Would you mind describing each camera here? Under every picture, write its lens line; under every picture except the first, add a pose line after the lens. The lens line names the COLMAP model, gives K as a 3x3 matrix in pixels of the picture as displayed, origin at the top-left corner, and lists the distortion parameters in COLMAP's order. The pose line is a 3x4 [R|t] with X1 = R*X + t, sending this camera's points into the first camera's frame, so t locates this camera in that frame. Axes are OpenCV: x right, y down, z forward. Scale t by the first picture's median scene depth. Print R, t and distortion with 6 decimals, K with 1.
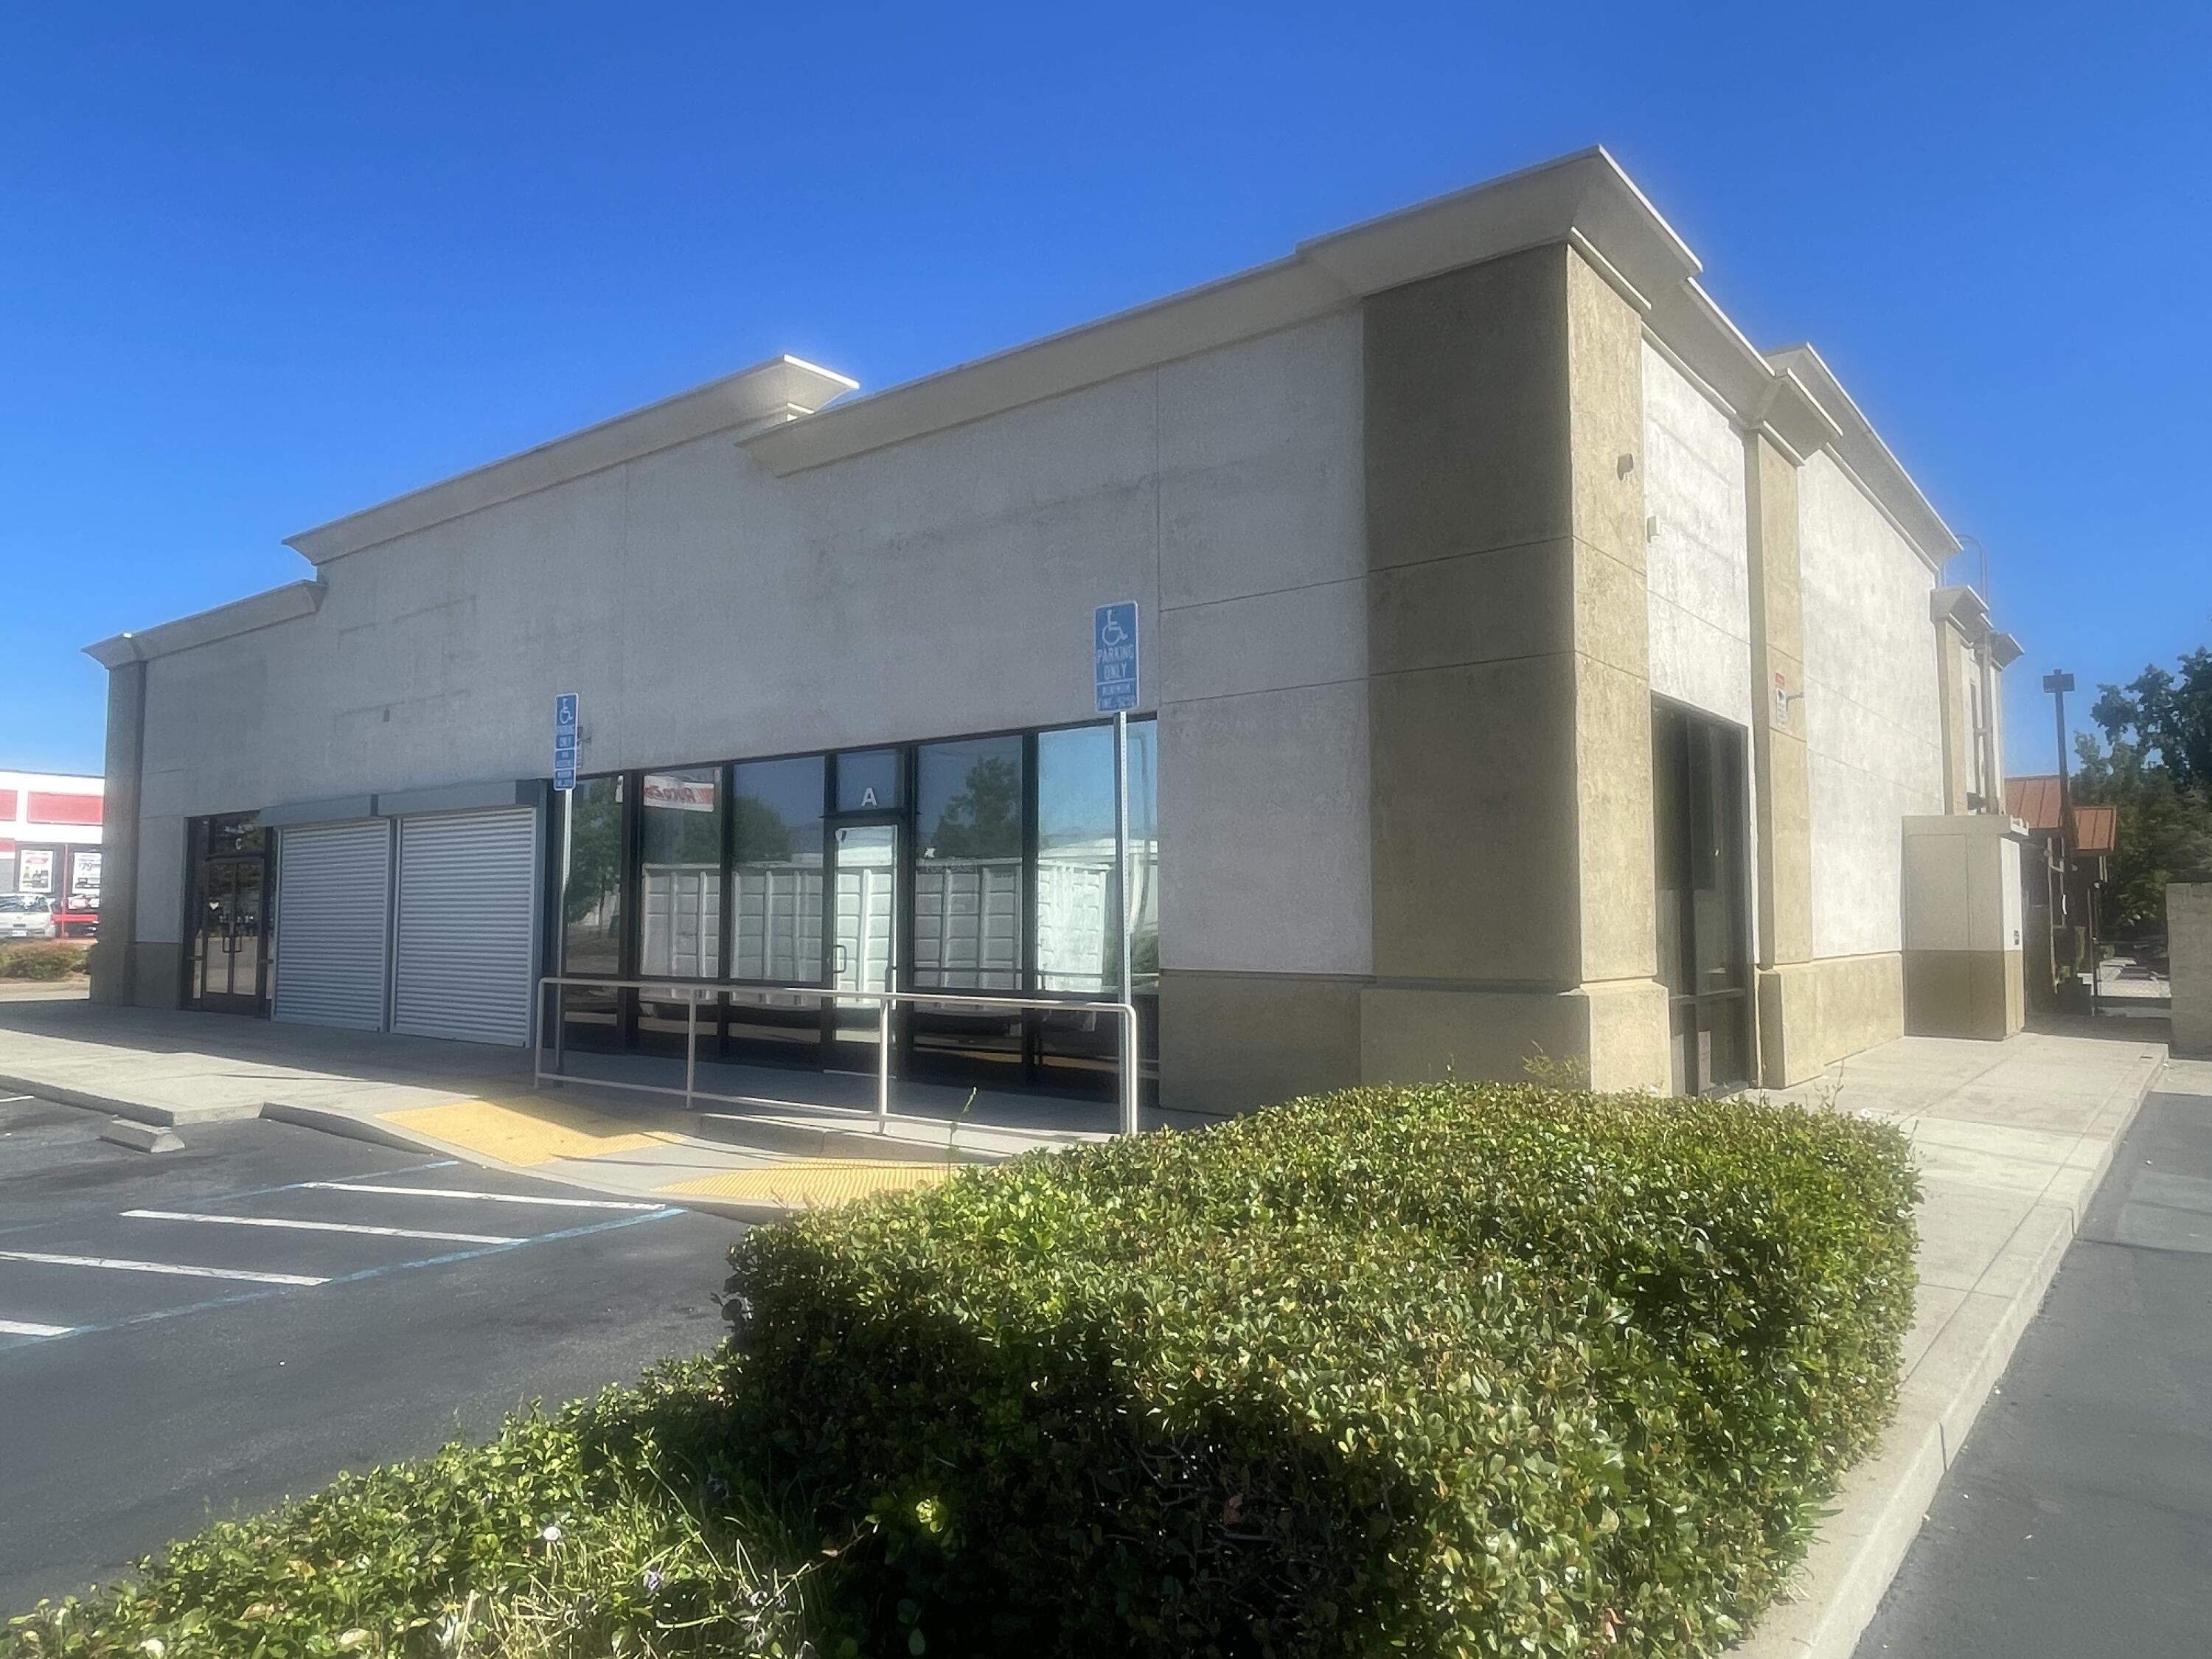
lens RADIAL K [[1433.8, 0, 1106.8], [0, 1433.8, 825.3], [0, 0, 1]] dist [0.000227, 0.000015]
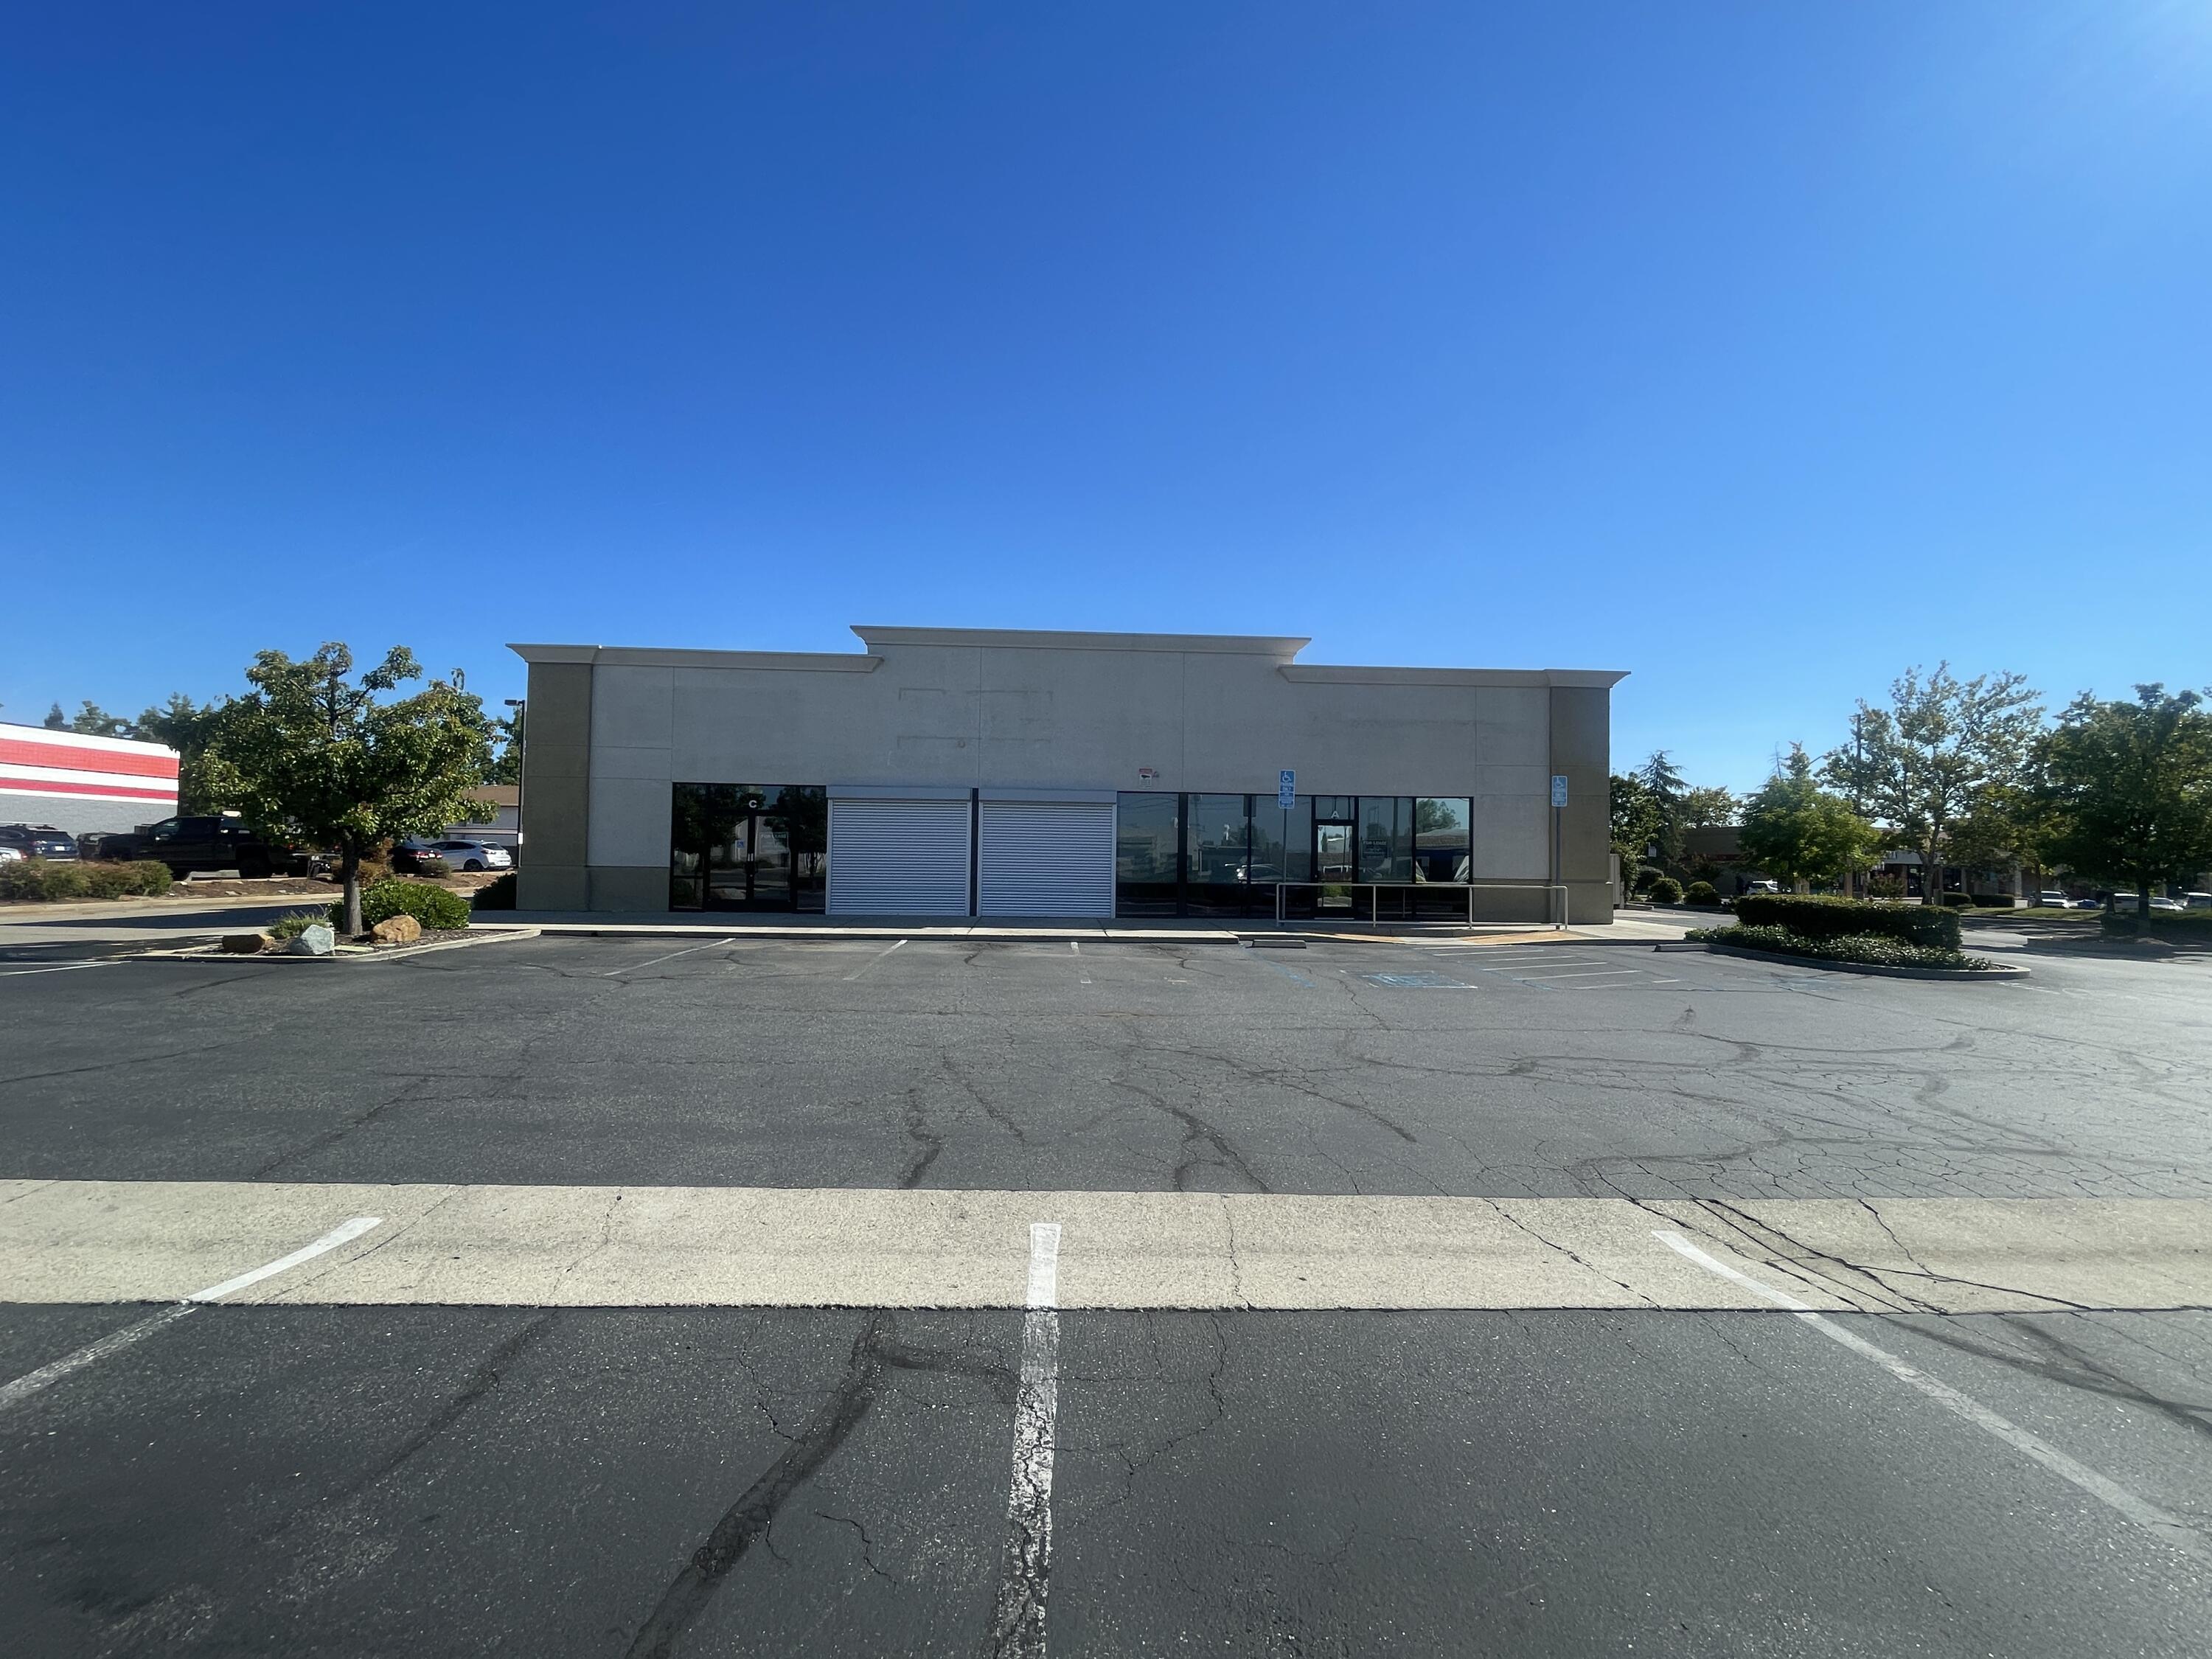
lens RADIAL K [[967.0, 0, 1104.9], [0, 967.0, 829.6], [0, 0, 1]] dist [0.000024, 0.000000]
pose [[0.762676, 0.032047, 0.645986, -1.598955], [-0.057297, 0.998193, 0.018129, -0.000203], [-0.644238, -0.050840, 0.763134, -0.087944]]
